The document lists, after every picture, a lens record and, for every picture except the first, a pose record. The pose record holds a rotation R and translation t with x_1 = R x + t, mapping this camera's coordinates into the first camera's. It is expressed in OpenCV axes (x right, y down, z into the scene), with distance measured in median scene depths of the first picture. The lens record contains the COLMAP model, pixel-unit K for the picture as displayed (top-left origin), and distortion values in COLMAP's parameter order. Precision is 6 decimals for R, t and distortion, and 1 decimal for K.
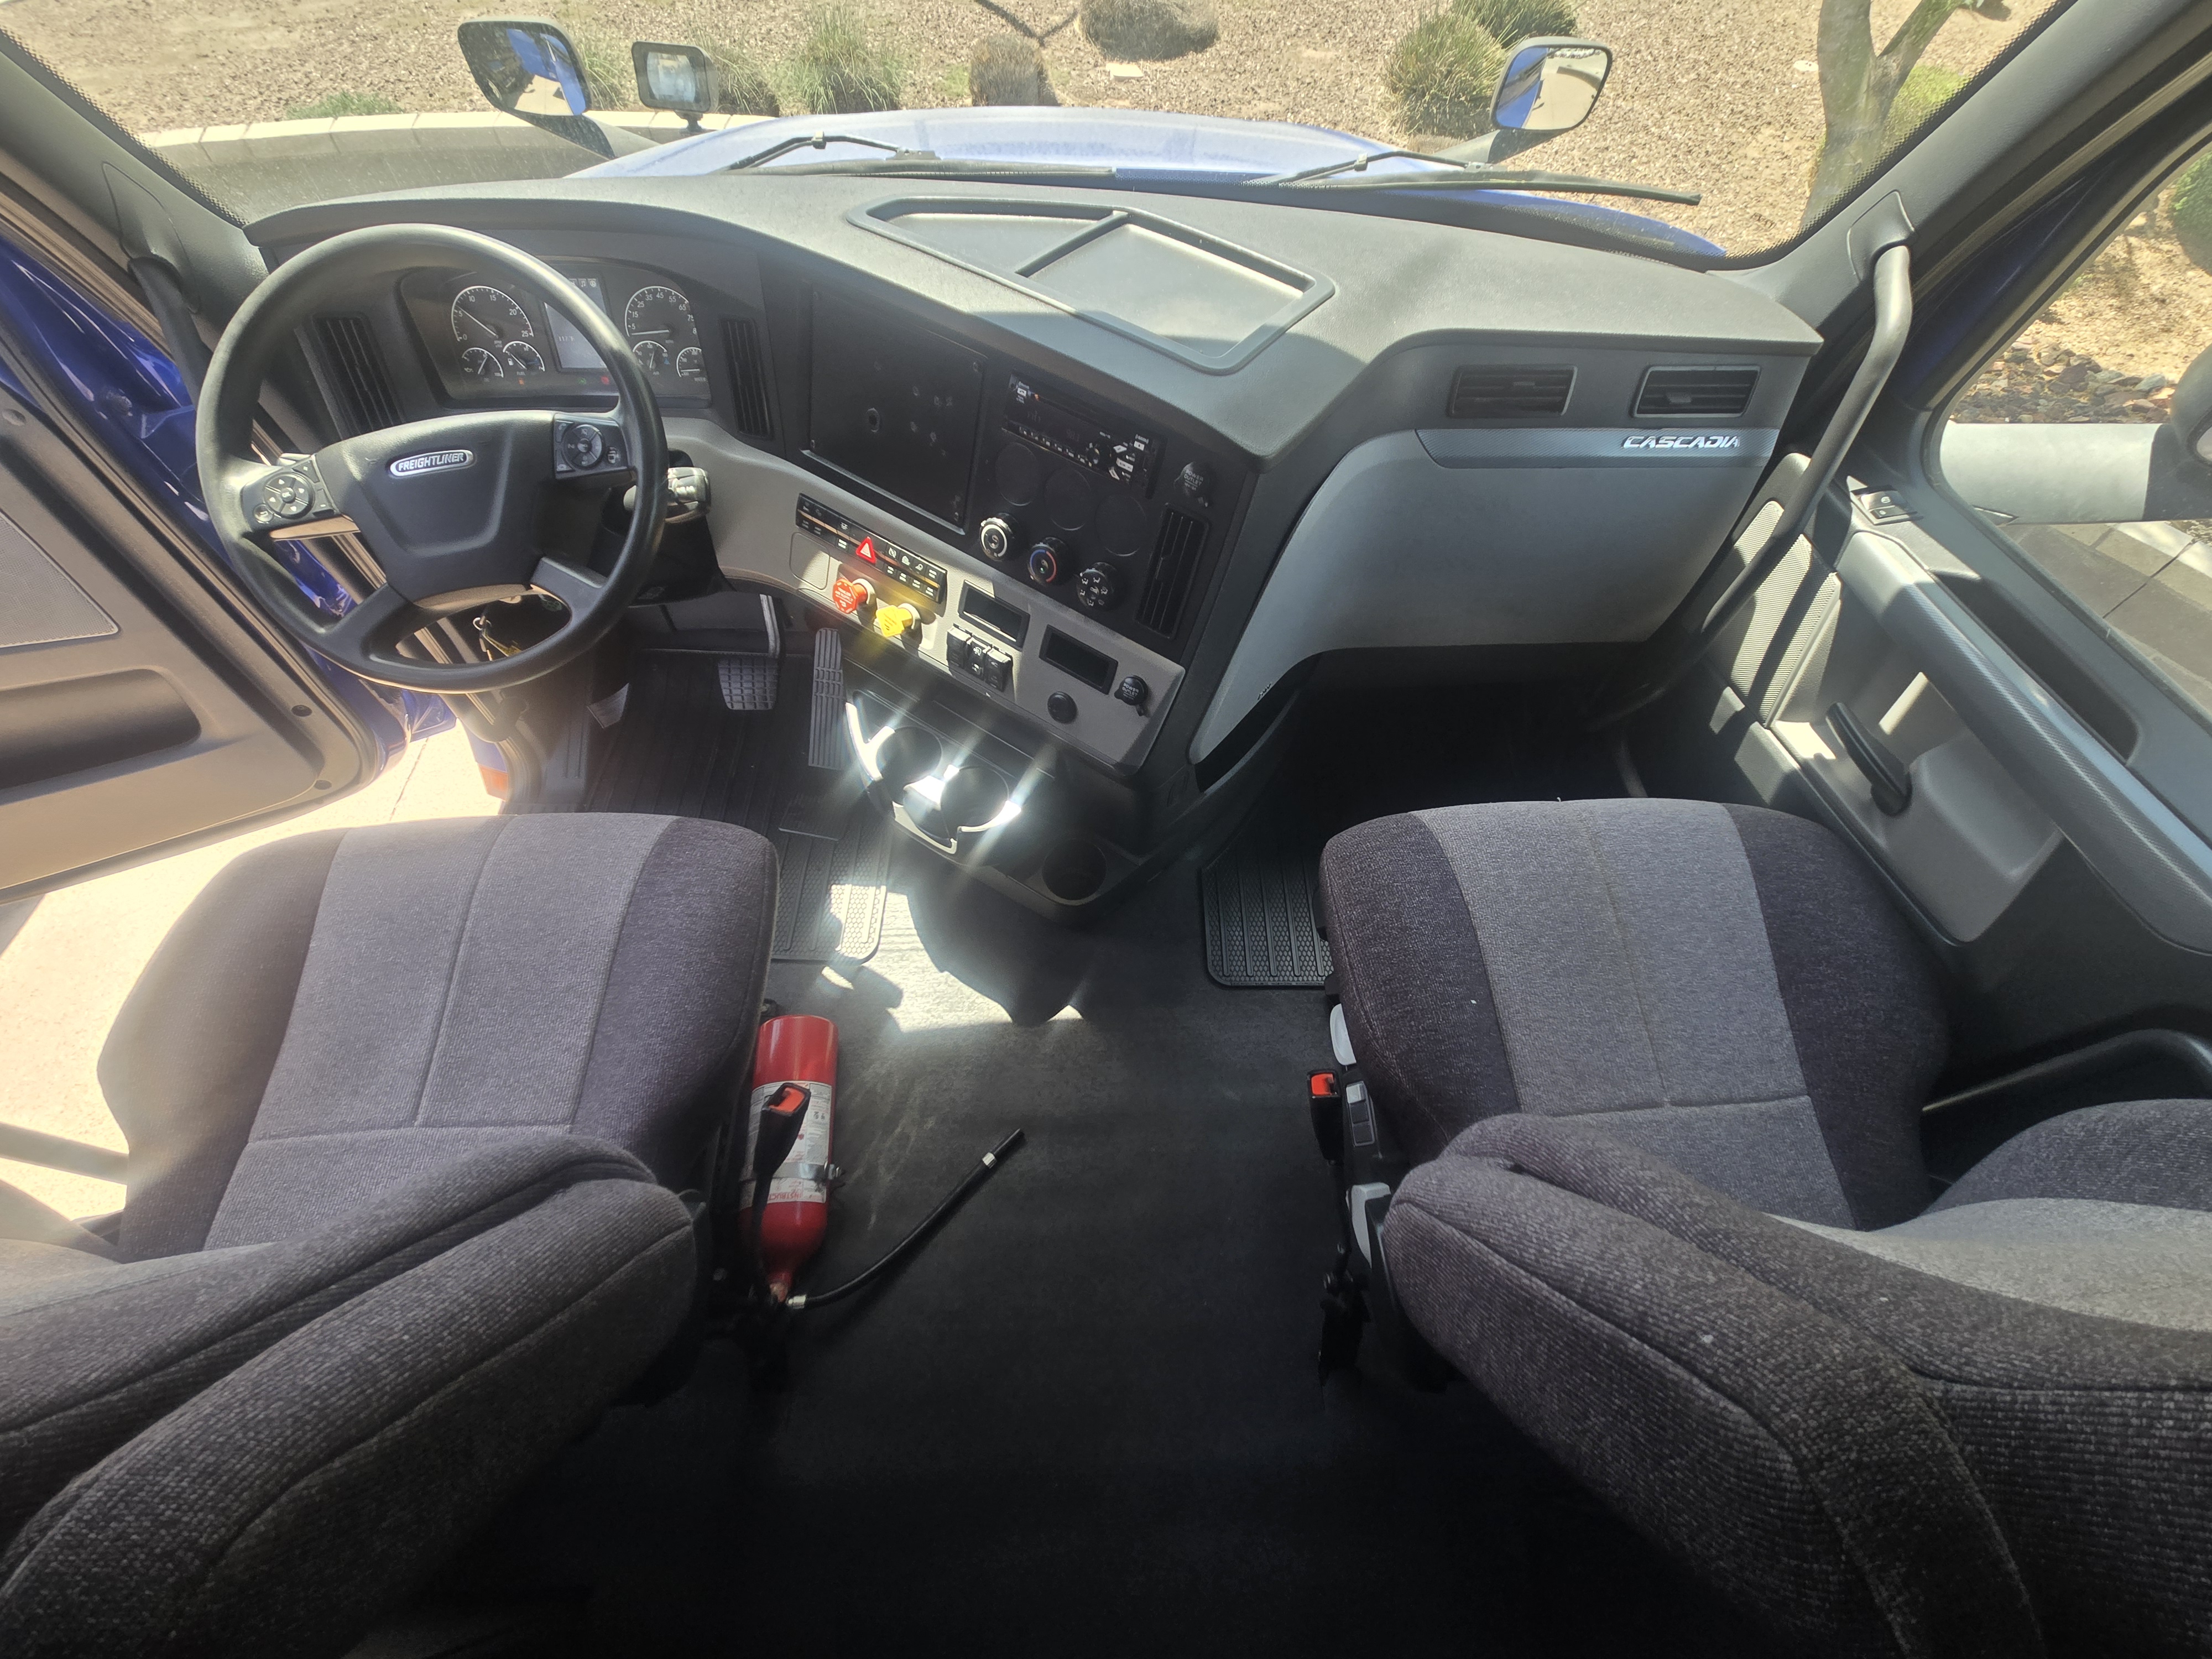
lens RADIAL K [[891.8, 0, 1106.0], [0, 891.8, 829.5], [0, 0, 1]] dist [0.009174, -0.000262]
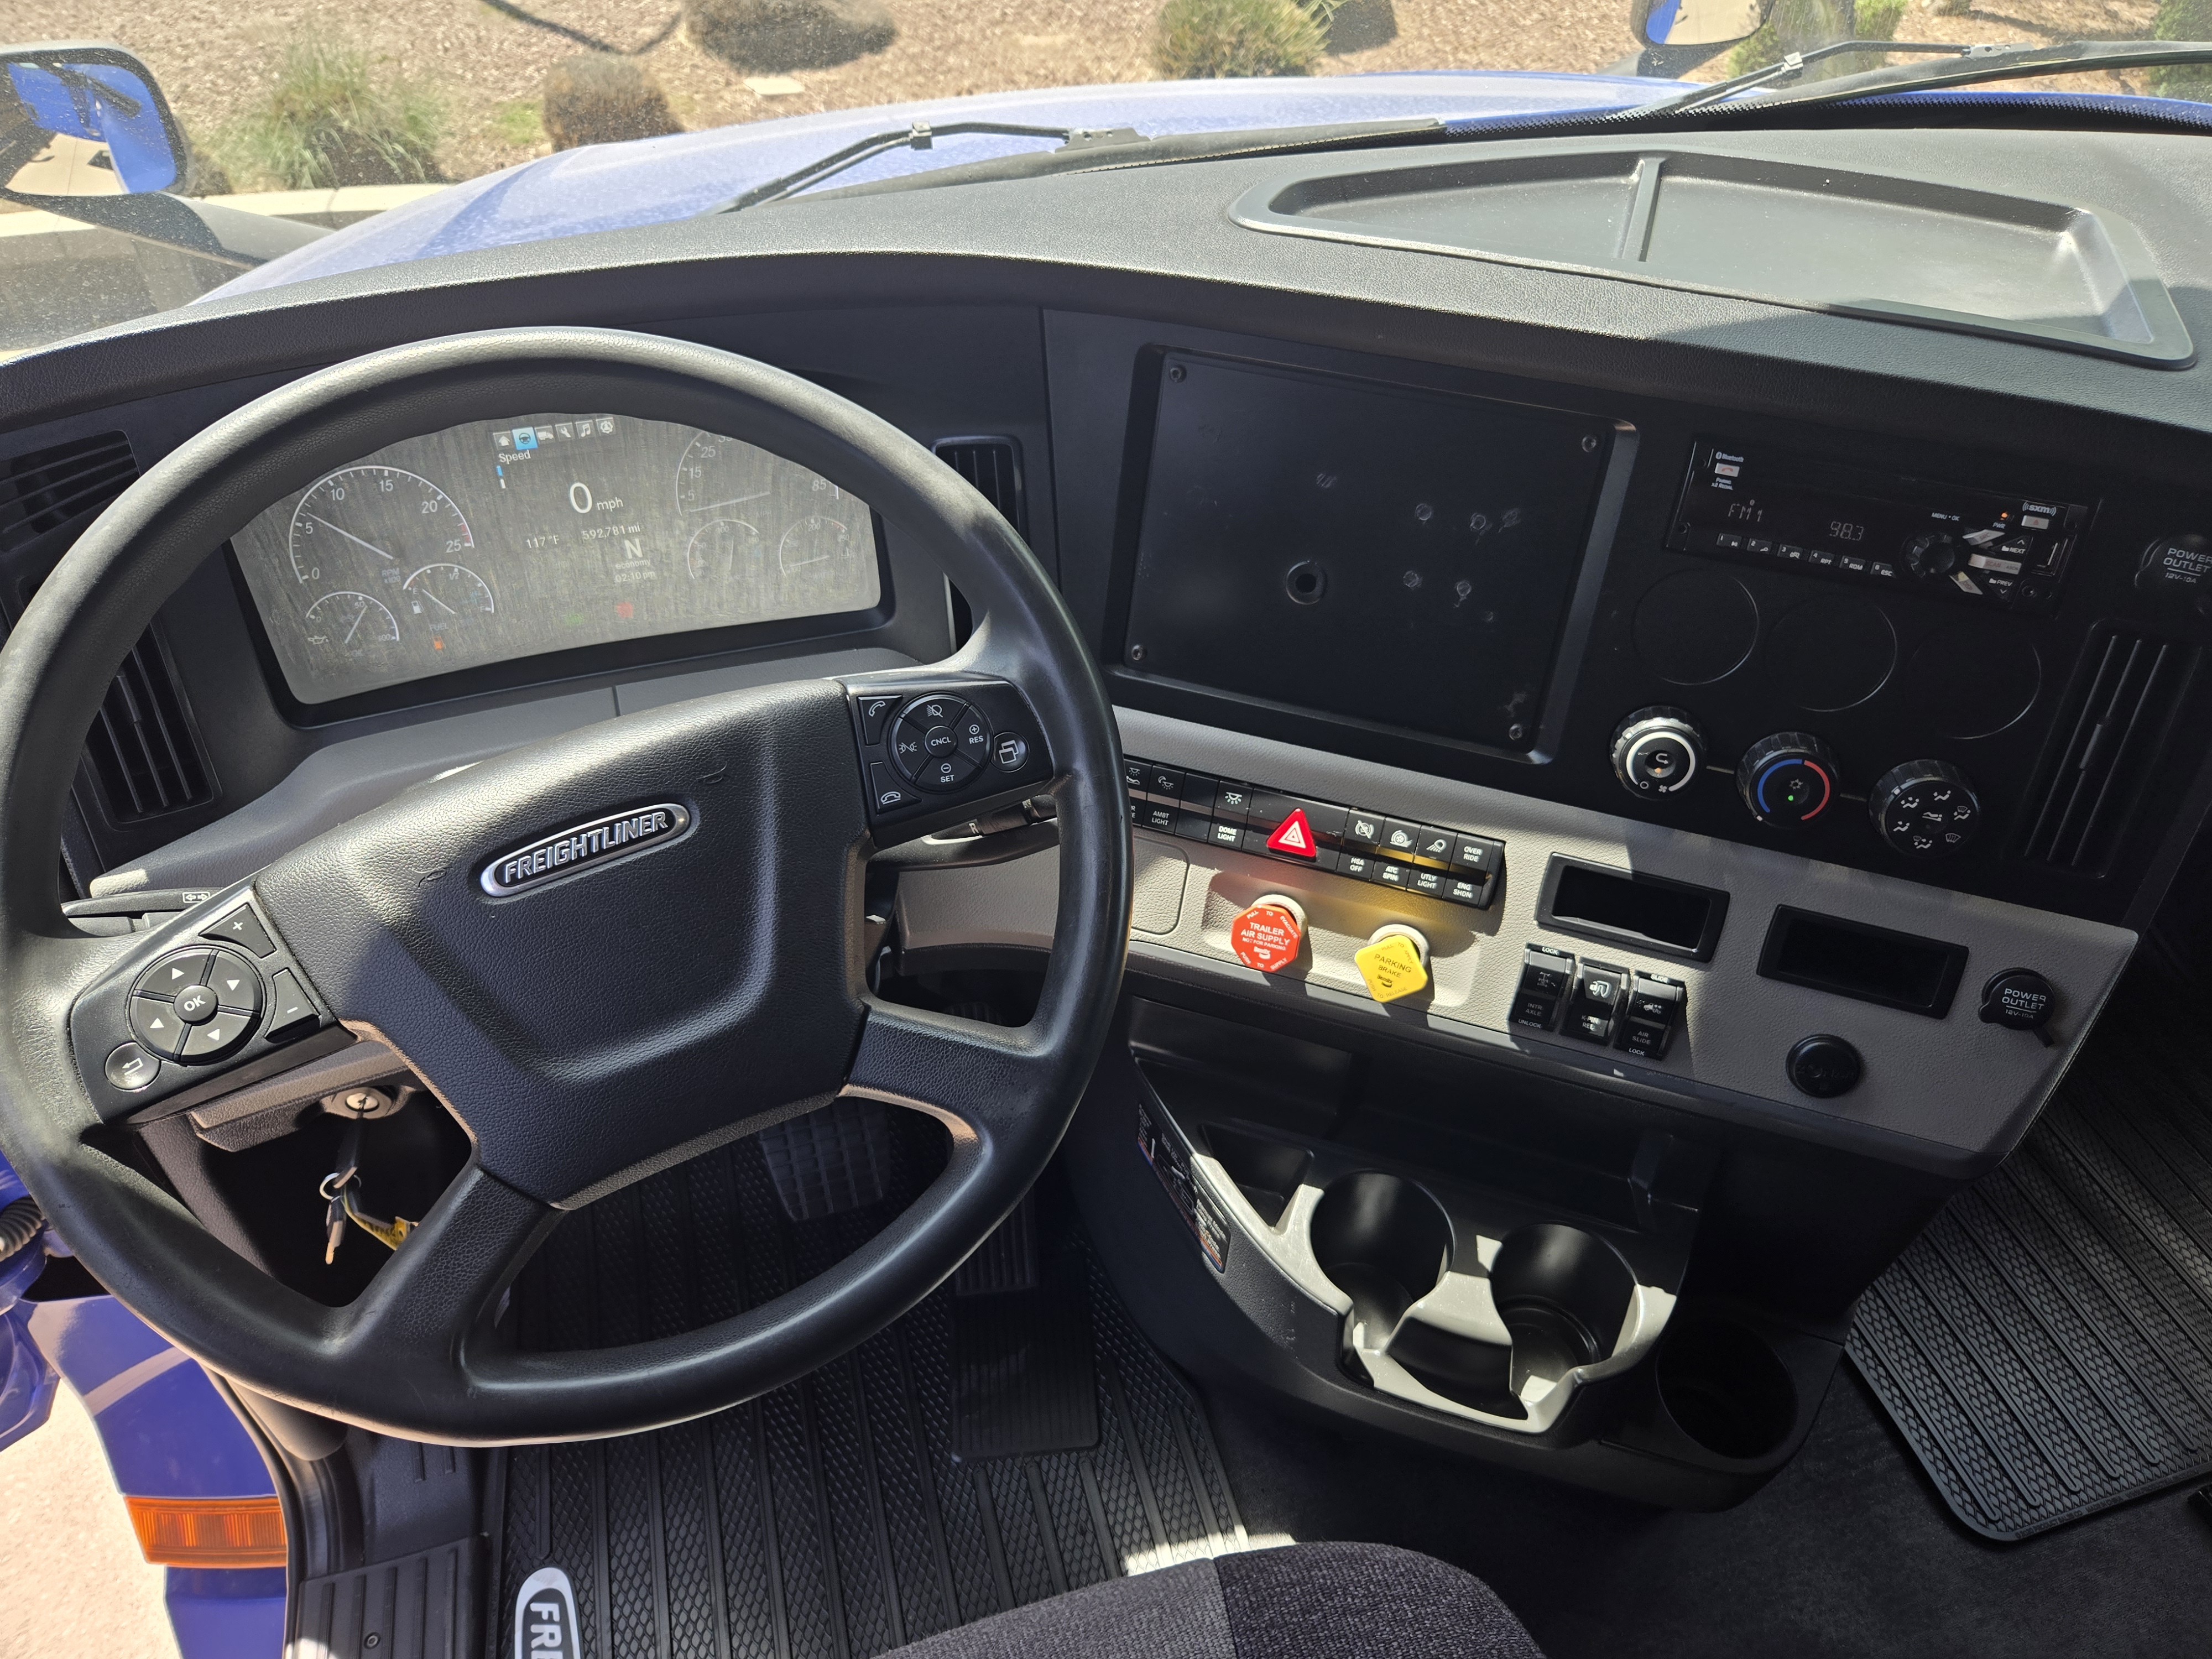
lens RADIAL K [[1487.9, 0, 1116.9], [0, 1487.9, 827.3], [0, 0, 1]] dist [0.055147, -0.026261]
pose [[0.959429, -0.199900, 0.198838, -0.500083], [0.241786, 0.946094, -0.215513, -0.161881], [-0.145038, 0.254846, 0.956043, 0.239911]]
